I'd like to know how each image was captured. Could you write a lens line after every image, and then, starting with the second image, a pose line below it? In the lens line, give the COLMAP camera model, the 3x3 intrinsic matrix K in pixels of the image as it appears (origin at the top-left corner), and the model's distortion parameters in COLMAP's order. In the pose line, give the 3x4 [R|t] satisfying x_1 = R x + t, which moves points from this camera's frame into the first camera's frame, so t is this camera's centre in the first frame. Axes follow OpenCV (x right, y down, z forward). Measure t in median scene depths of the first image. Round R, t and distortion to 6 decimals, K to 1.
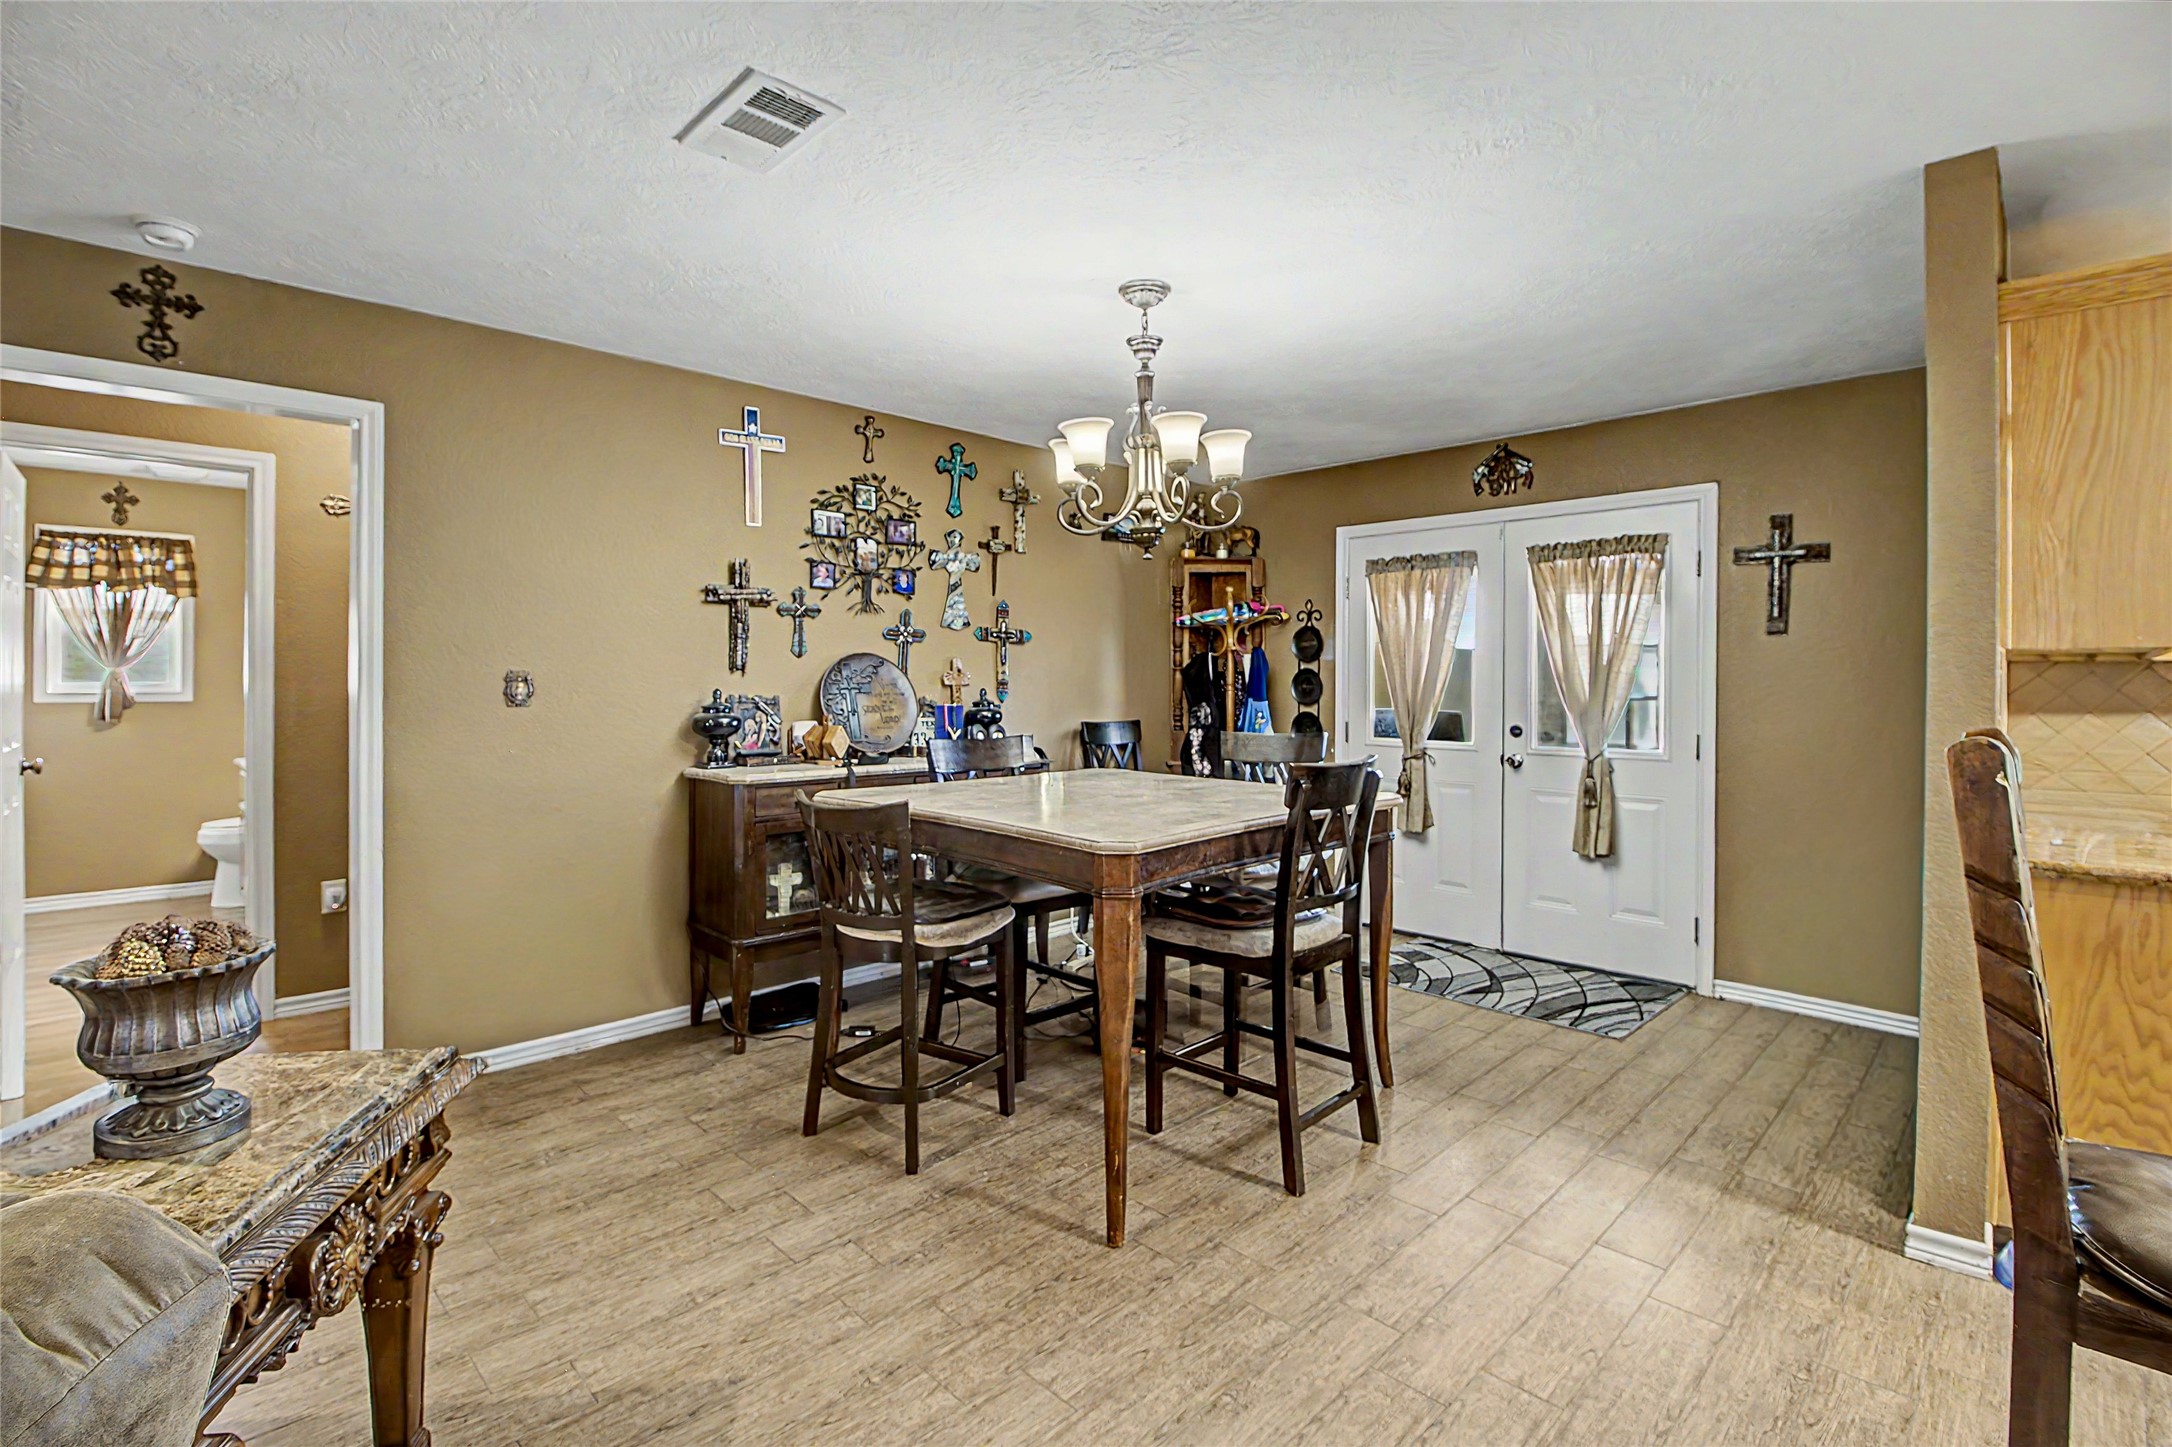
lens RADIAL K [[1006.9, 0, 1095.7], [0, 1006.9, 704.7], [0, 0, 1]] dist [-0.021363, -0.004643]
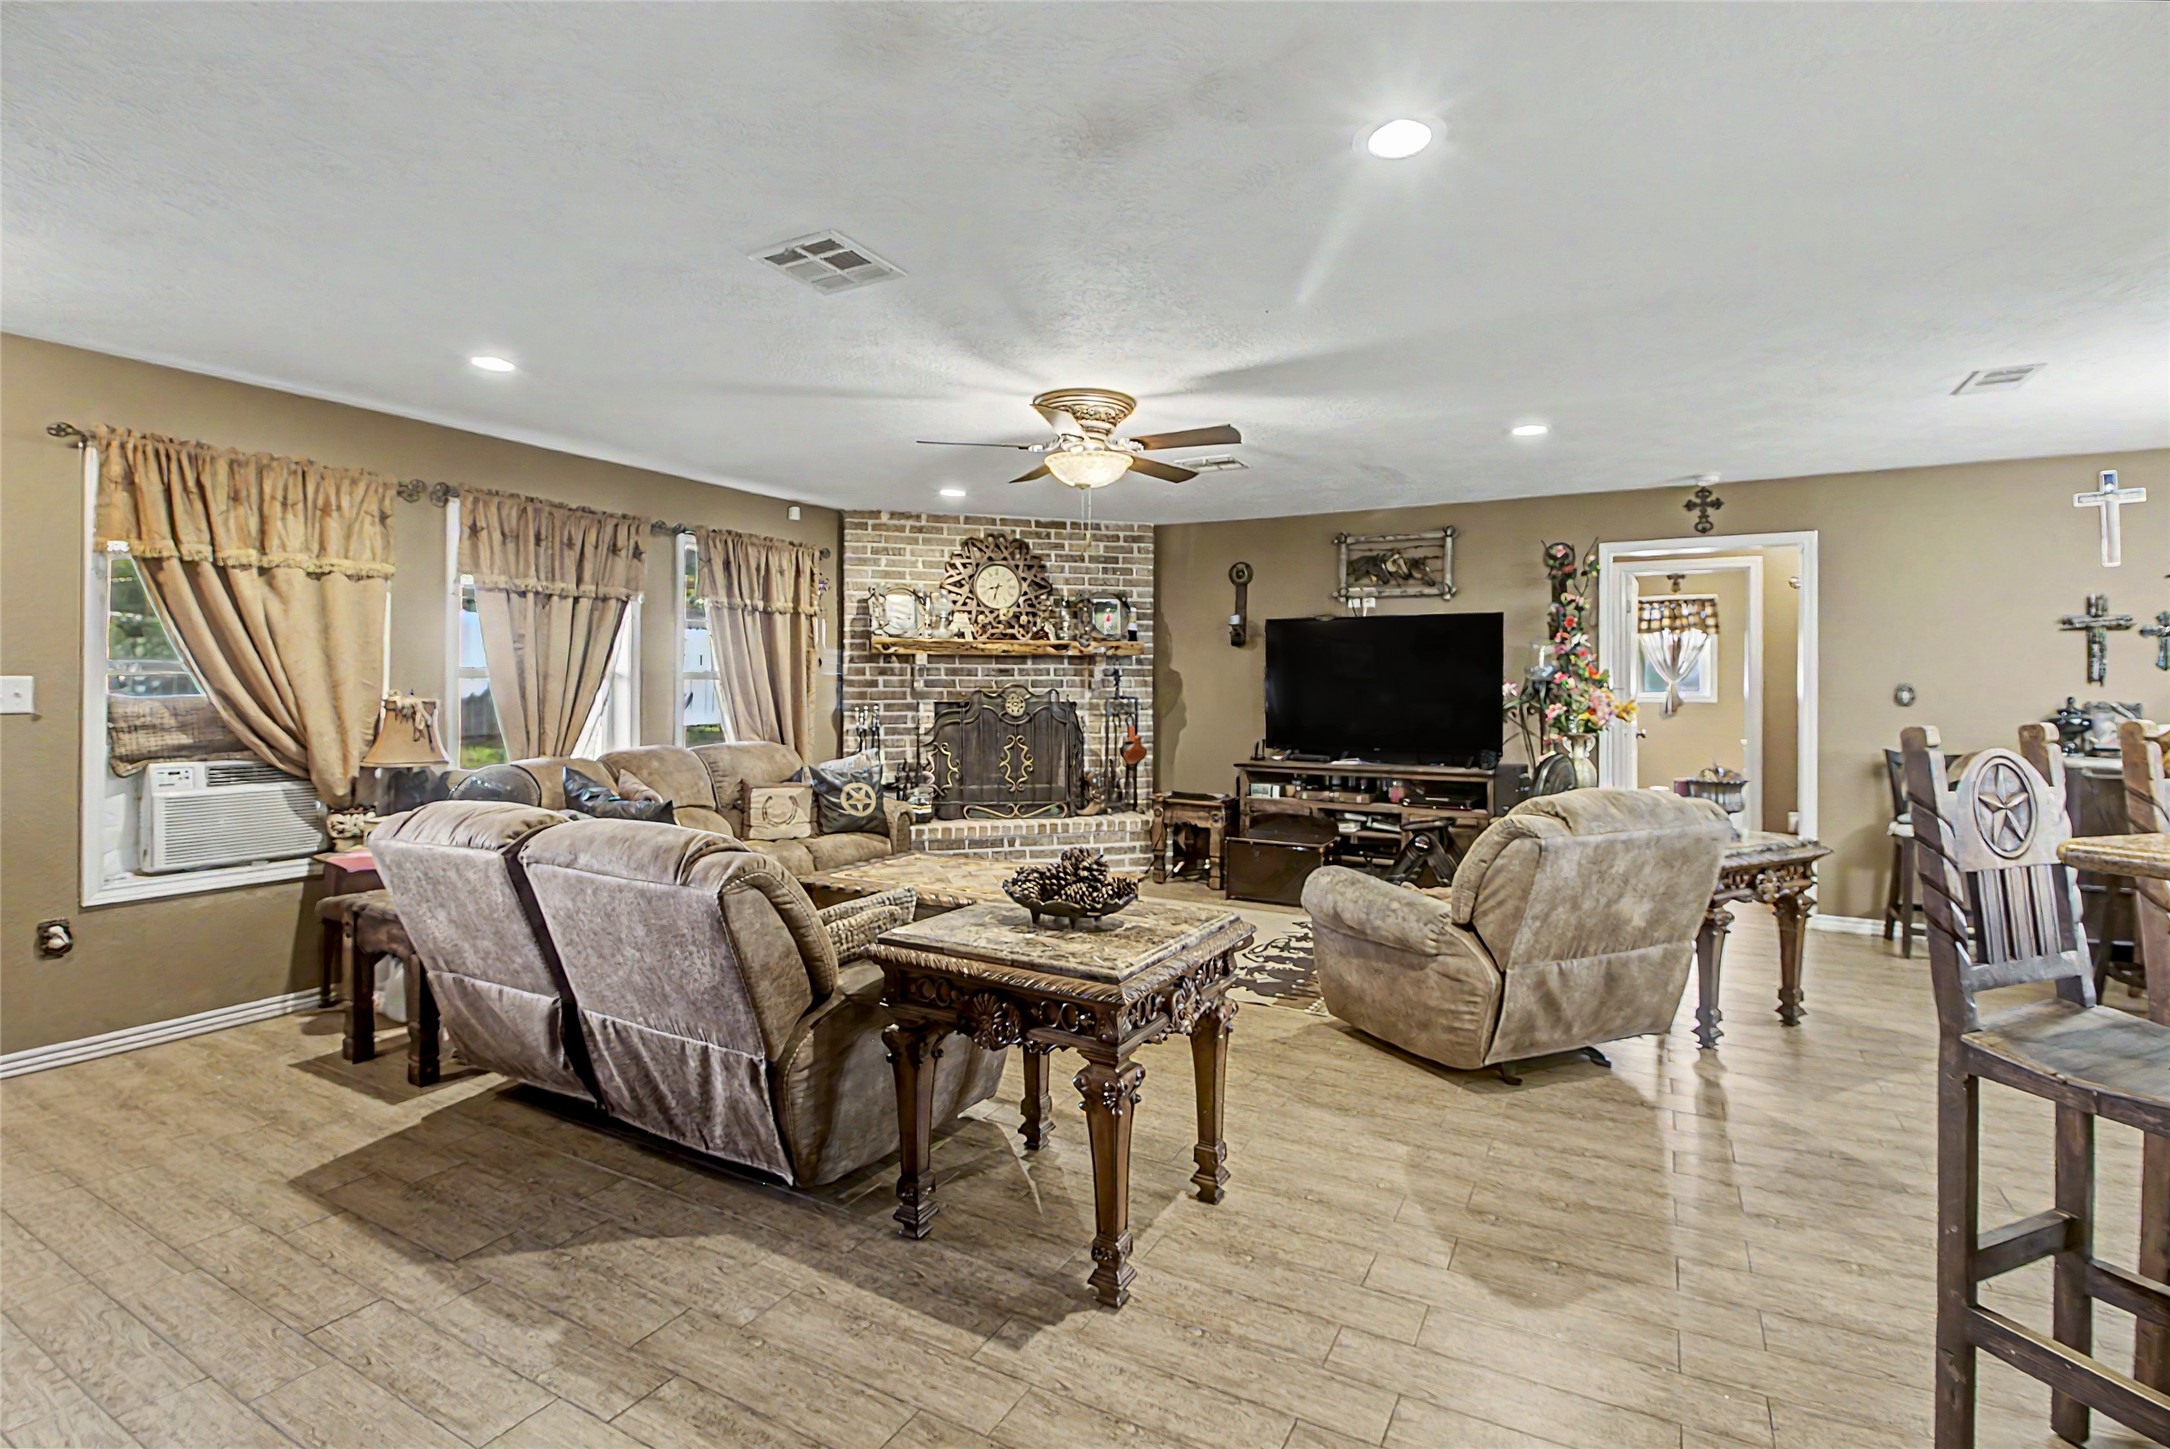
lens RADIAL K [[1006.0, 0, 1095.9], [0, 1006.0, 680.9], [0, 0, 1]] dist [-0.021363, -0.004643]
pose [[0.272946, -0.010156, -0.961976, 0.331712], [-0.017813, 0.999719, -0.015608, 0.004354], [0.961864, 0.021396, 0.272689, -0.373454]]
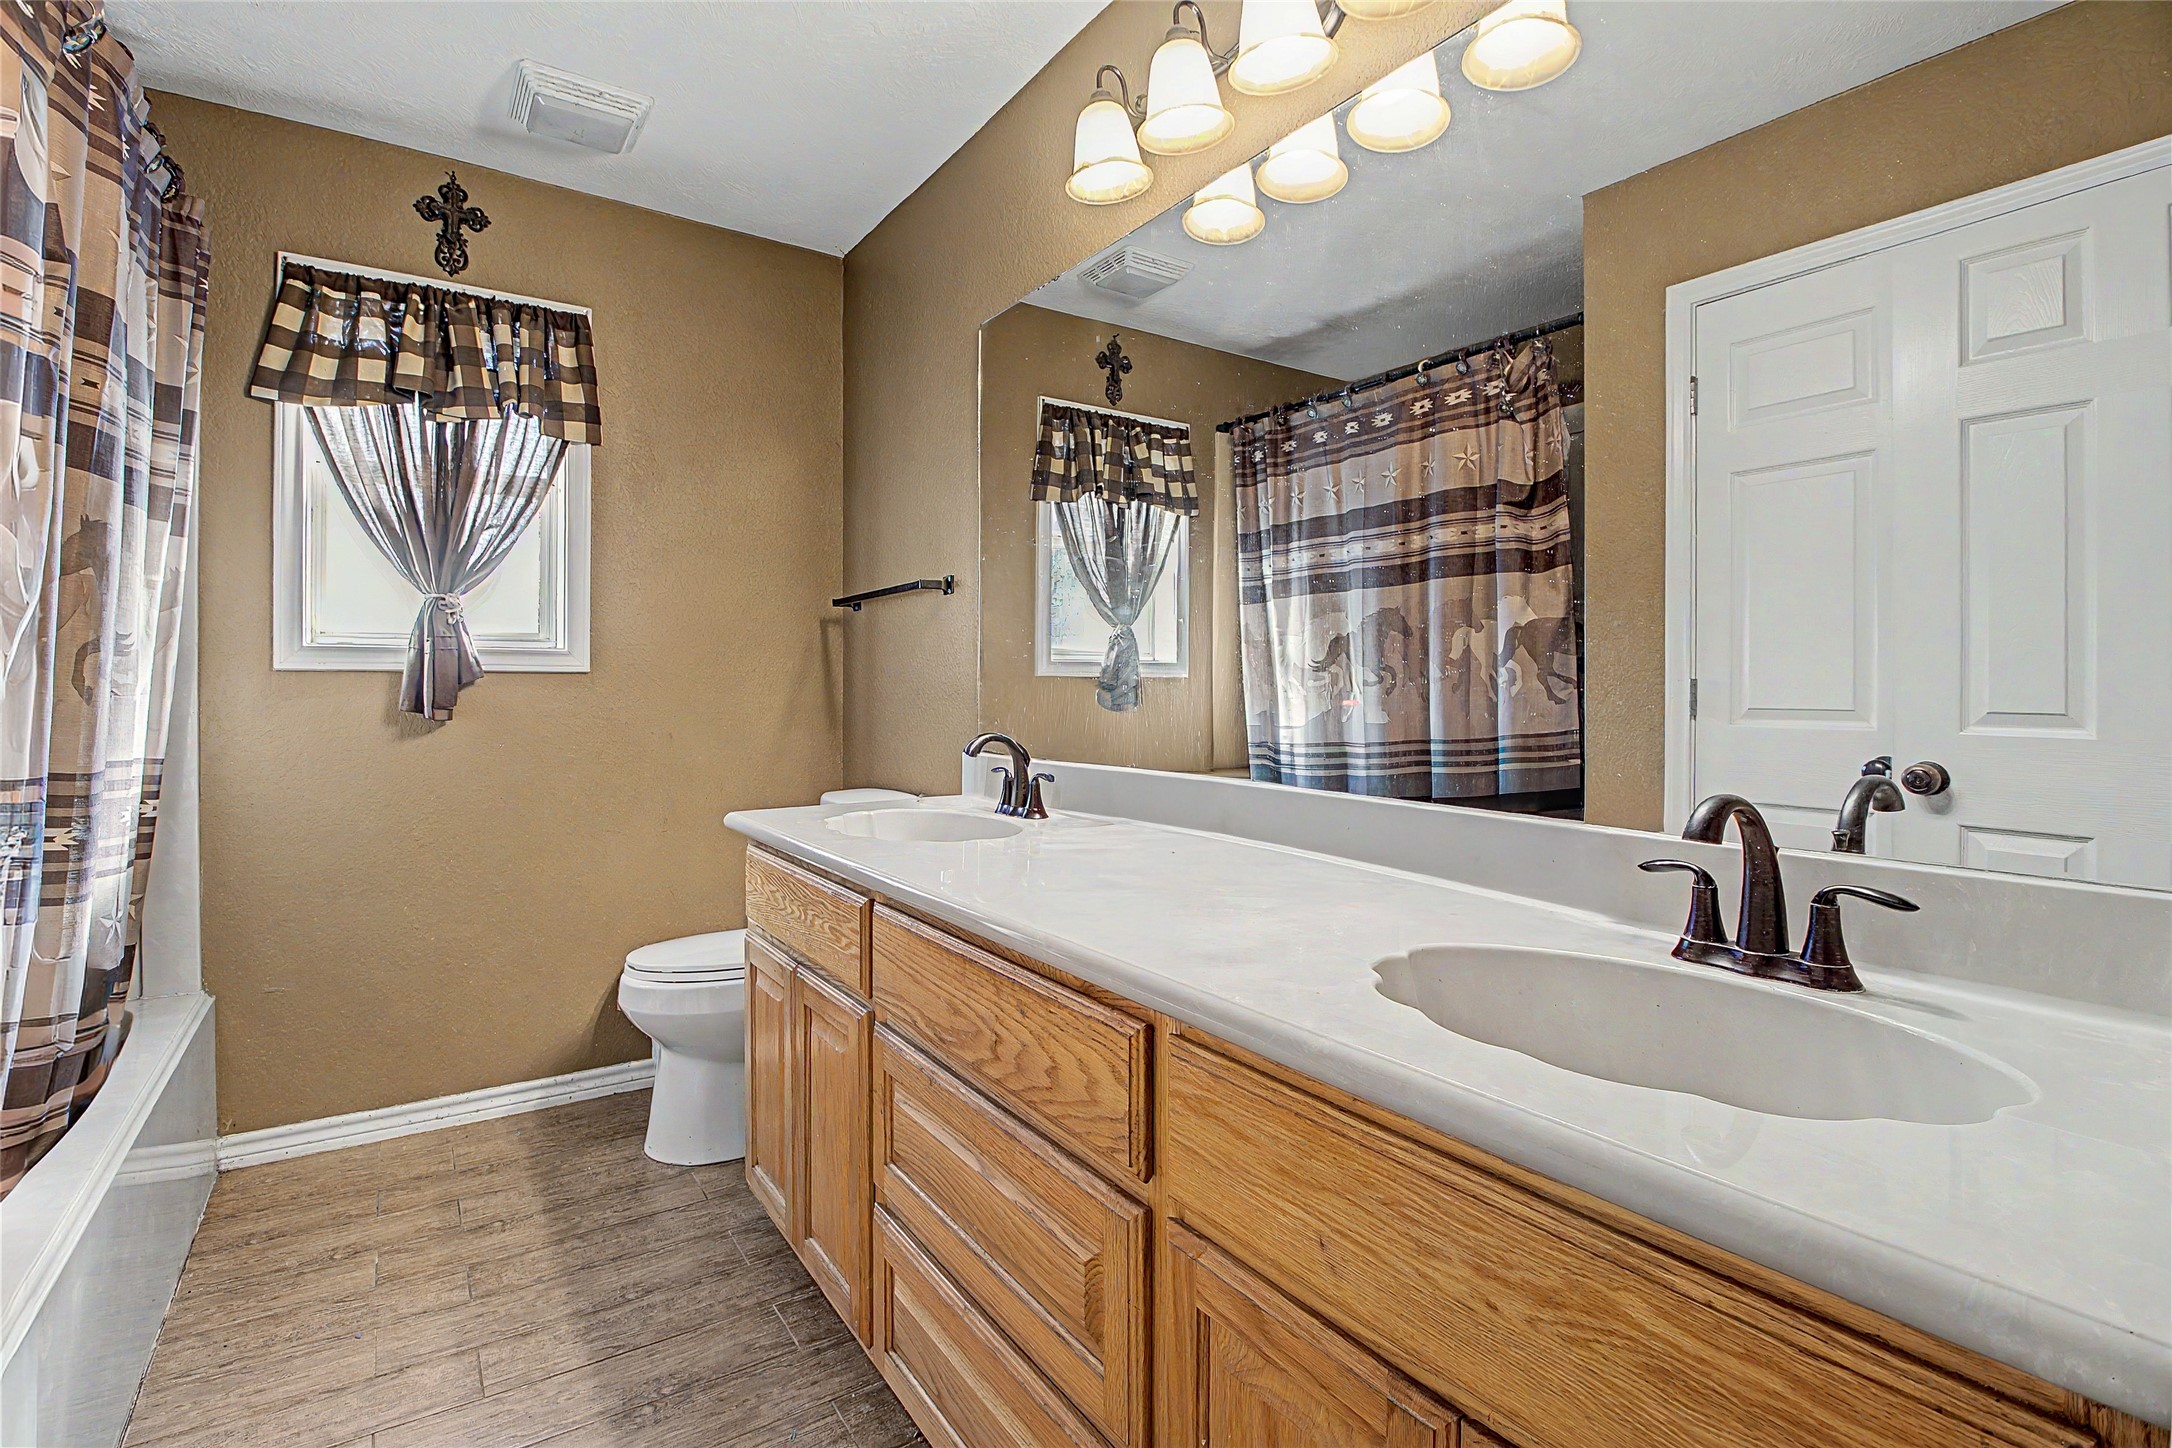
lens RADIAL K [[1006.9, 0, 1096.0], [0, 1006.9, 703.1], [0, 0, 1]] dist [-0.021363, -0.004643]
pose [[0.974634, 0.001692, -0.223800, -0.634543], [-0.000967, 0.999994, 0.003349, 0.010497], [0.223804, -0.003048, 0.974629, 0.651814]]
